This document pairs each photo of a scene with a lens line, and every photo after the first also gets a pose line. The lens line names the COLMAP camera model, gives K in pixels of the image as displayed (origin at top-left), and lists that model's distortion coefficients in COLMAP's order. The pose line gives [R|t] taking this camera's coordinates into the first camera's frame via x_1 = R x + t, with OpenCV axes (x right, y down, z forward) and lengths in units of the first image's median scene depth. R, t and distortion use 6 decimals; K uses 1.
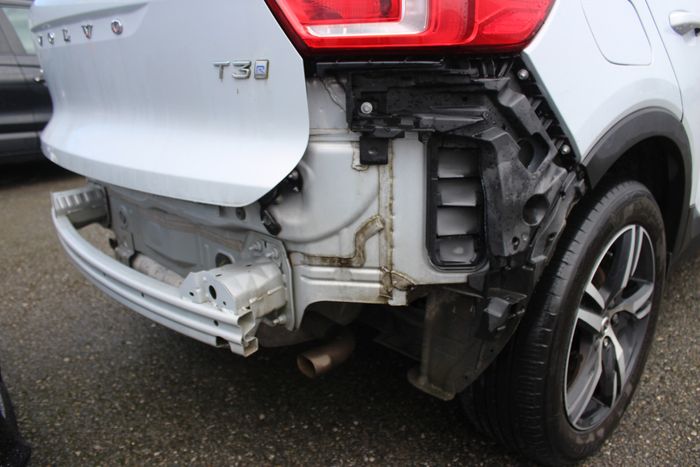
lens RADIAL K [[573.2, 0, 350.0], [0, 573.2, 233.5], [0, 0, 1]] dist [-0.174068, 0.154706]
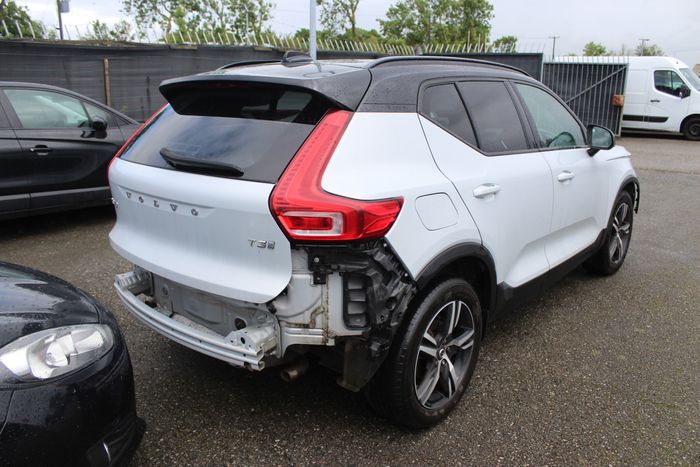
lens RADIAL K [[573.2, 0, 350.0], [0, 573.2, 233.5], [0, 0, 1]] dist [-0.174068, 0.154706]
pose [[0.994020, 0.002093, 0.109181, -0.079740], [0.003213, 0.998823, -0.048403, -0.193317], [-0.109153, 0.048465, 0.992843, -1.167863]]
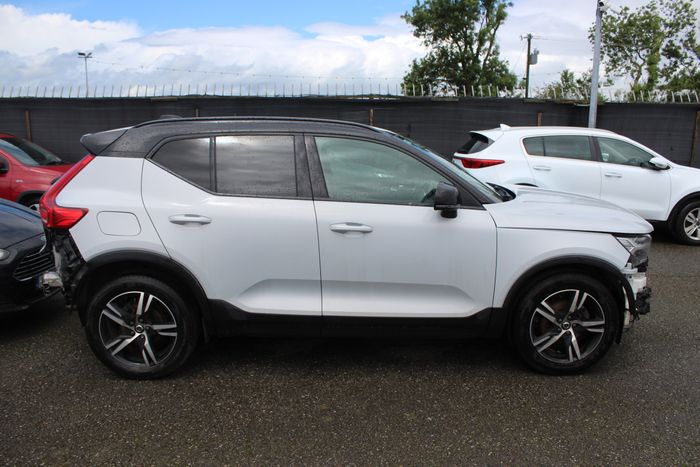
lens RADIAL K [[573.2, 0, 350.0], [0, 573.2, 233.5], [0, 0, 1]] dist [-0.174068, 0.154706]
pose [[0.751963, 0.158183, -0.639946, 3.697174], [-0.230663, 0.972551, -0.030641, -0.551990], [0.617533, 0.170653, 0.767809, -0.650571]]
